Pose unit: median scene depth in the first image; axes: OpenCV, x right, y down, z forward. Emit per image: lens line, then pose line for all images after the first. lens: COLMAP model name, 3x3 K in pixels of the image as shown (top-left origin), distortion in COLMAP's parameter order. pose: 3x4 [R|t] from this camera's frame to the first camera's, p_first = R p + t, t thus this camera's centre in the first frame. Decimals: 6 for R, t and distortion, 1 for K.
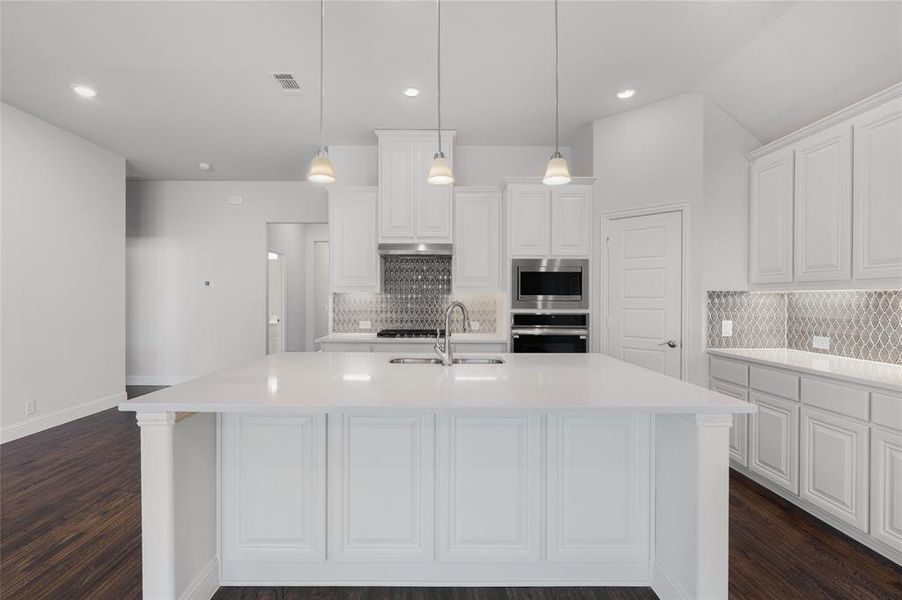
lens RADIAL K [[456.5, 0, 445.3], [0, 456.5, 300.3], [0, 0, 1]] dist [0.000202, 0.000133]
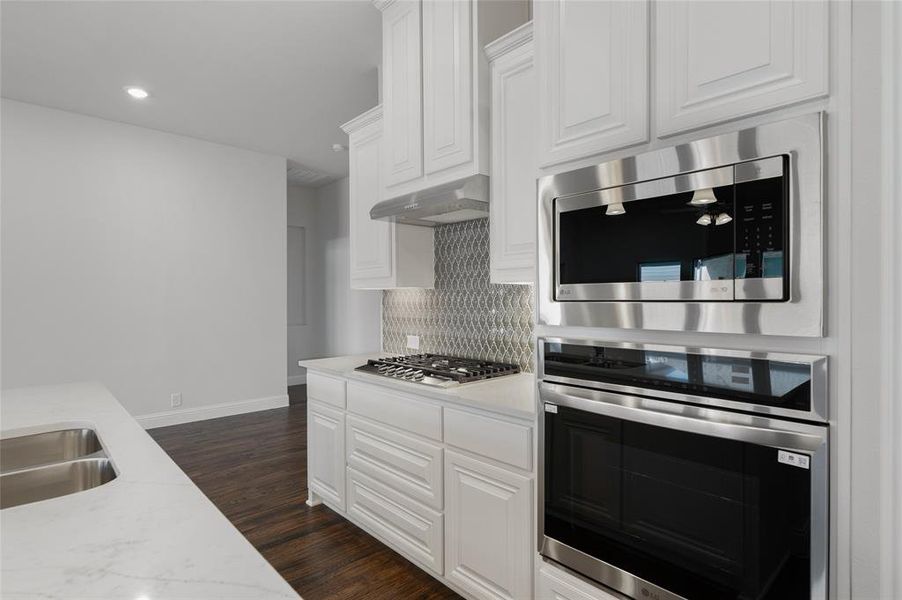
lens RADIAL K [[456.5, 0, 454.6], [0, 456.5, 297.4], [0, 0, 1]] dist [0.000202, 0.000133]
pose [[0.692468, -0.009068, -0.721392, 0.349565], [-0.000204, 0.999919, -0.012765, 0.002453], [0.721449, 0.008987, 0.692409, 0.716928]]
